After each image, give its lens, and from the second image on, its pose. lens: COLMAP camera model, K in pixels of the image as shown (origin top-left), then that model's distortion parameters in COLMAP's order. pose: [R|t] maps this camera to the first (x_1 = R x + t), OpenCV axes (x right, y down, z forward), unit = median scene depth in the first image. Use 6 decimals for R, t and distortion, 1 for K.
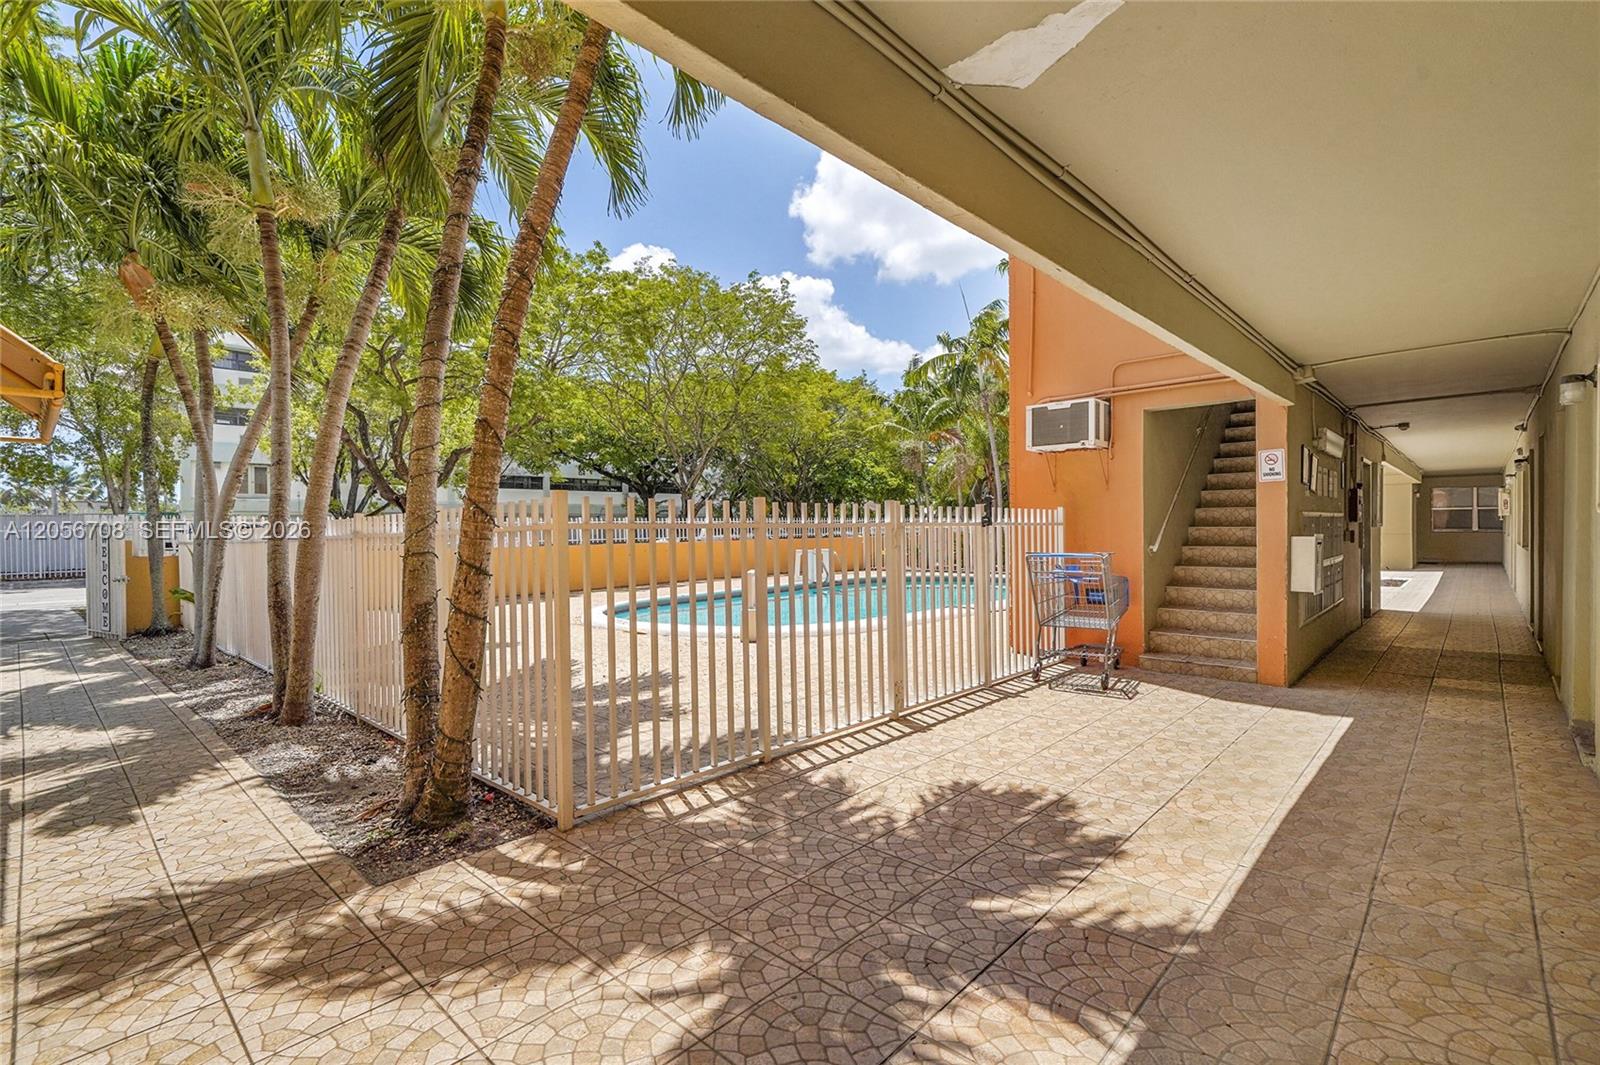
lens RADIAL K [[715.7, 0, 800.1], [0, 715.7, 535.5], [0, 0, 1]] dist [0.002827, 0.000815]
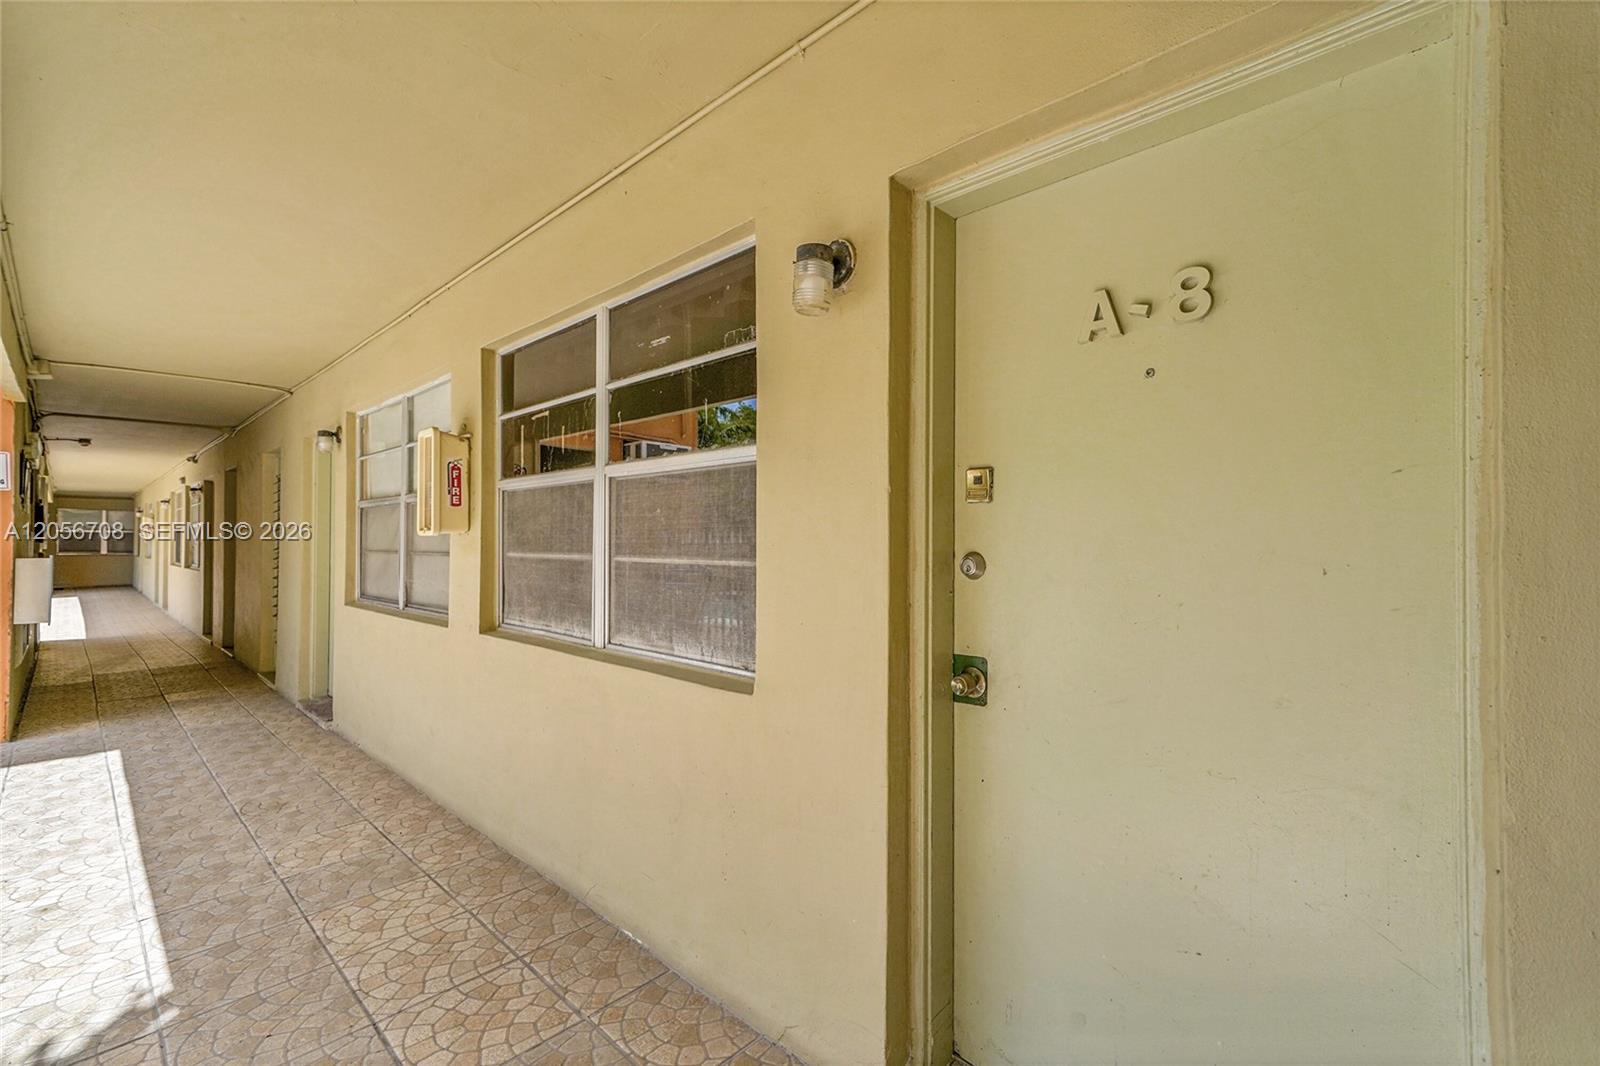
lens RADIAL K [[715.7, 0, 798.7], [0, 715.7, 531.8], [0, 0, 1]] dist [0.002827, 0.000815]
pose [[0.022870, 0.027846, 0.999351, -0.270462], [0.011363, 0.999540, -0.028111, 0.009525], [-0.999674, 0.011998, 0.022543, 0.149676]]
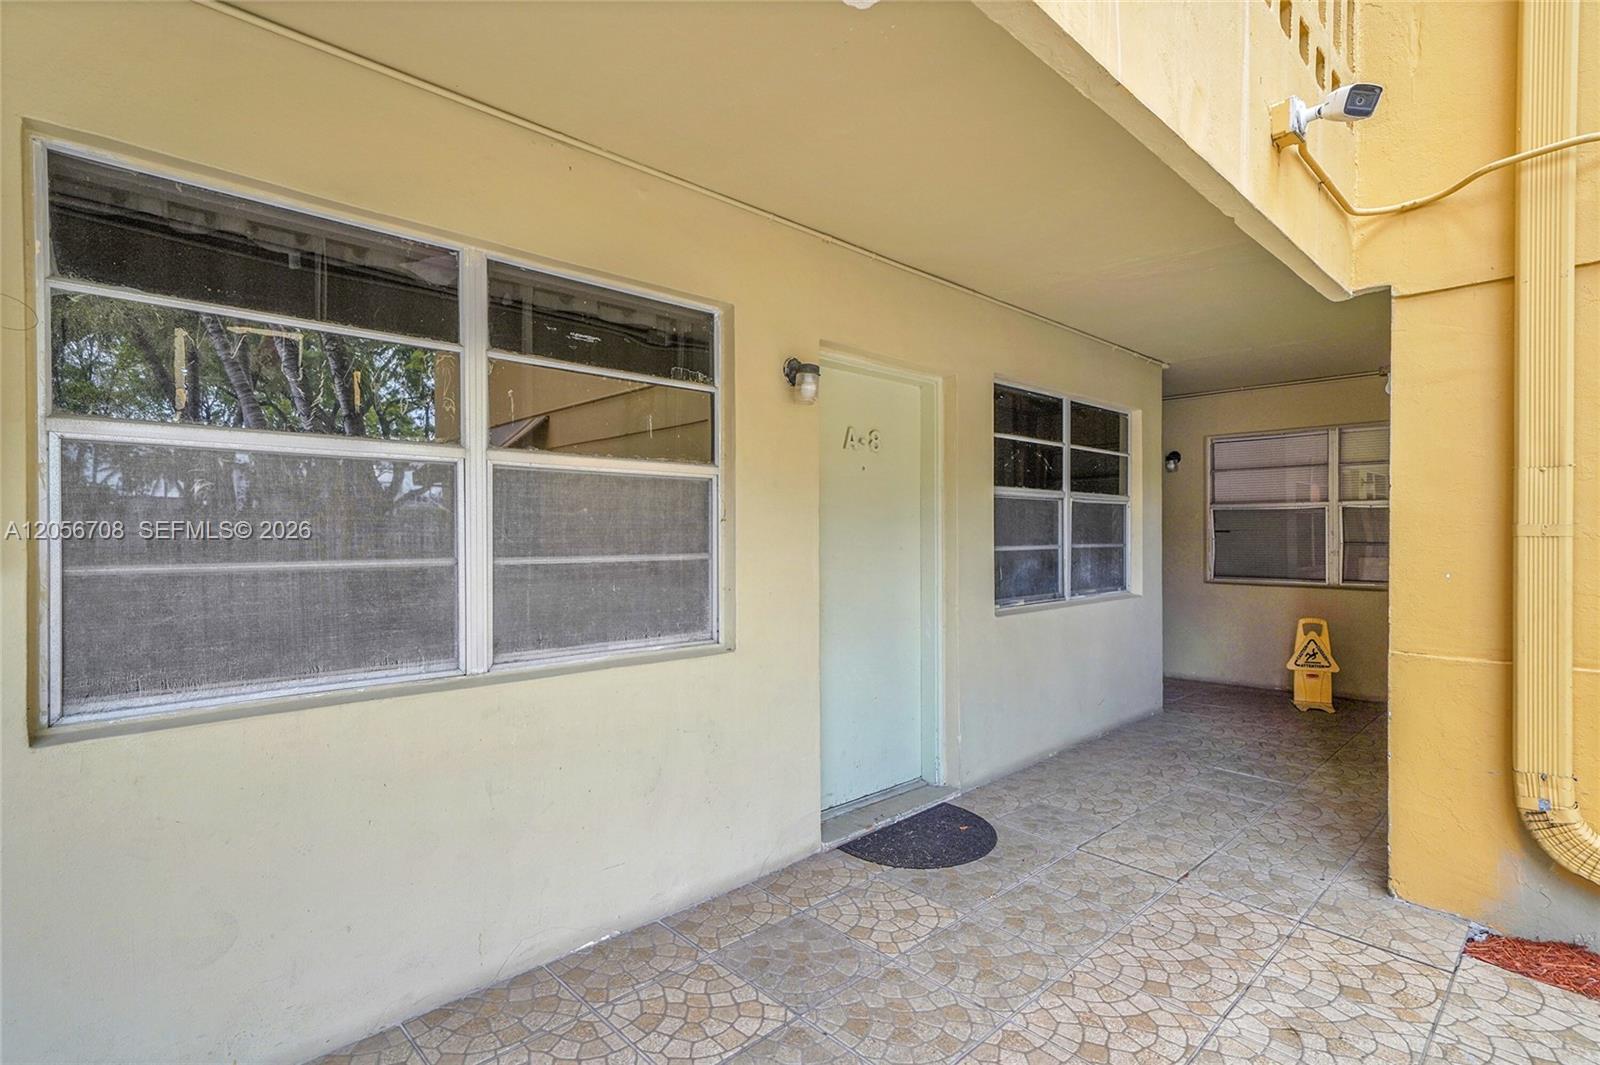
lens RADIAL K [[767.3, 0, 799.2], [0, 767.3, 538.2], [0, 0, 1]] dist [0.002991, 0.000271]
pose [[-0.998220, 0.021829, 0.055496, 0.270683], [0.022397, 0.999703, 0.009639, -0.010838], [-0.055270, 0.010865, -0.998412, 1.209333]]
